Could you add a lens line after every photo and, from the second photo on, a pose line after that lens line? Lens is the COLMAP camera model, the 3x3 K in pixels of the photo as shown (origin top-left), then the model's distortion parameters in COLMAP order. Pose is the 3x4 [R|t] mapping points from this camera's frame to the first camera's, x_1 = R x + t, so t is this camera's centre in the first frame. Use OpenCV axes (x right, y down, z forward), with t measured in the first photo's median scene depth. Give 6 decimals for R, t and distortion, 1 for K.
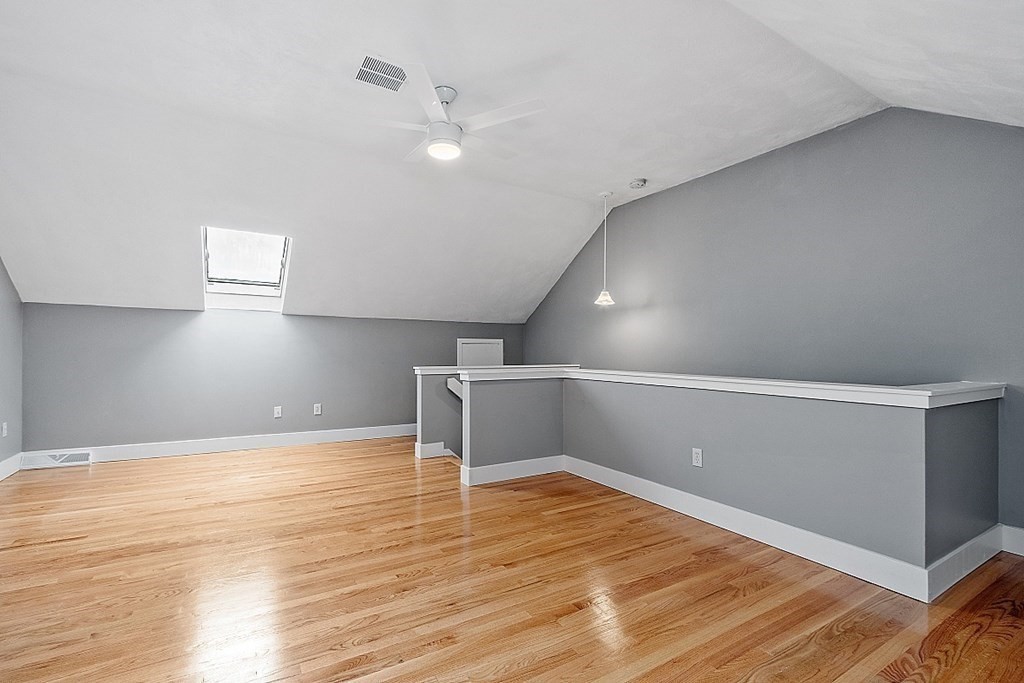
lens RADIAL K [[452.8, 0, 514.2], [0, 452.8, 346.2], [0, 0, 1]] dist [-0.001359, 0.000057]
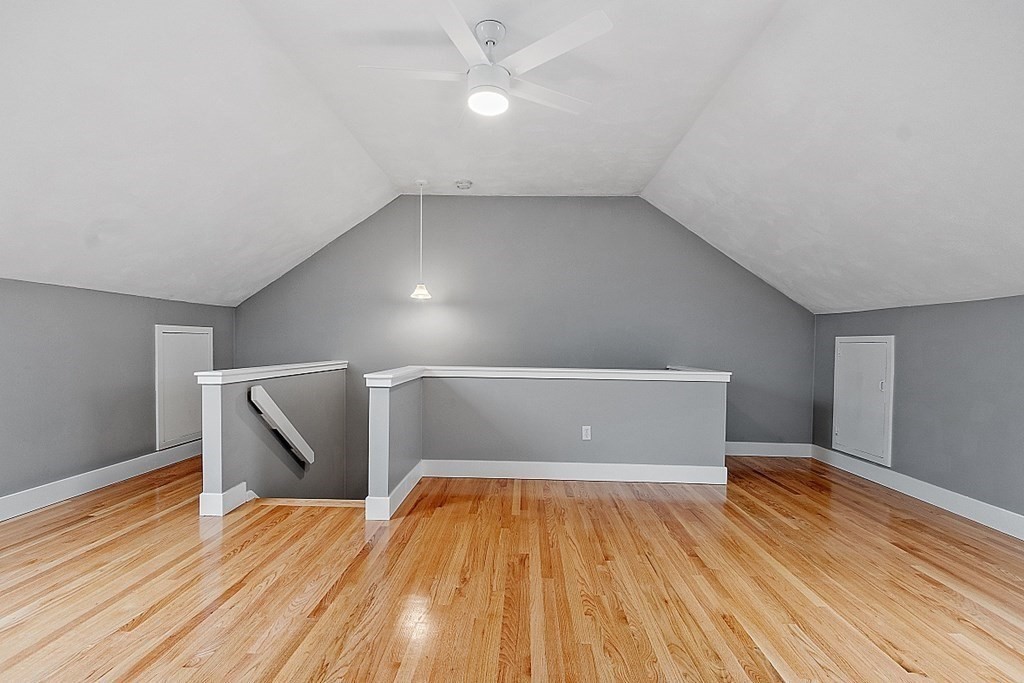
lens RADIAL K [[451.9, 0, 507.4], [0, 451.9, 352.5], [0, 0, 1]] dist [0.002166, 0.000261]
pose [[0.557076, -0.009920, 0.830402, -0.711960], [-0.019959, 0.999480, 0.025329, -0.006775], [-0.830222, -0.030684, 0.556588, 0.449256]]
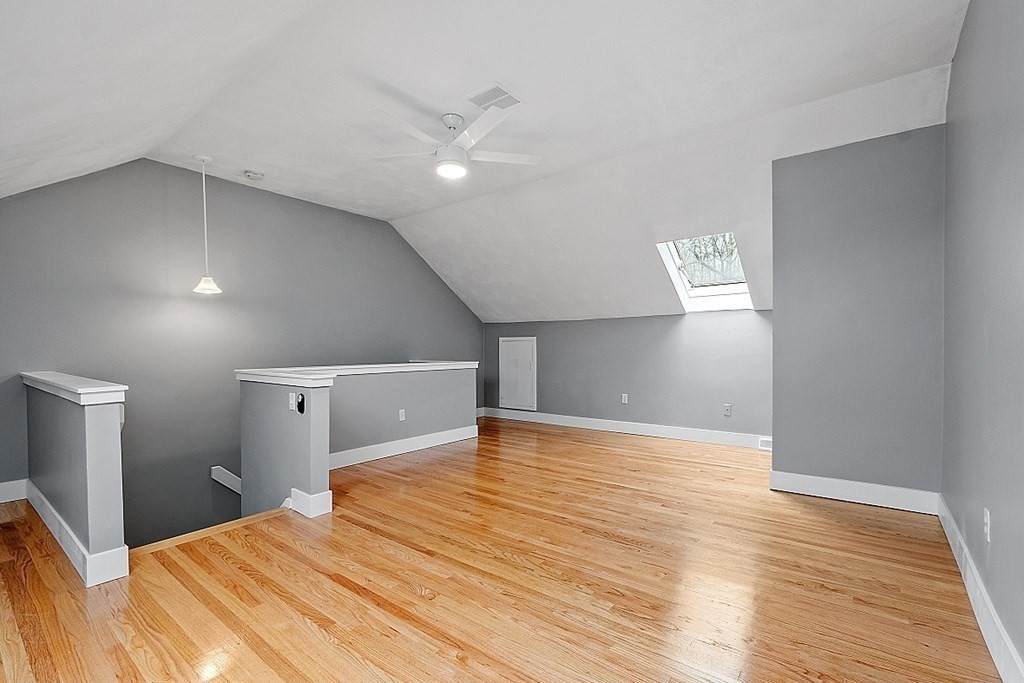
lens RADIAL K [[451.9, 0, 507.4], [0, 451.9, 352.5], [0, 0, 1]] dist [0.002166, 0.000261]
pose [[-0.333719, -0.018313, 0.942495, -1.113009], [-0.010098, 0.999823, 0.015851, -0.001837], [-0.942618, -0.004227, -0.333845, 1.094056]]
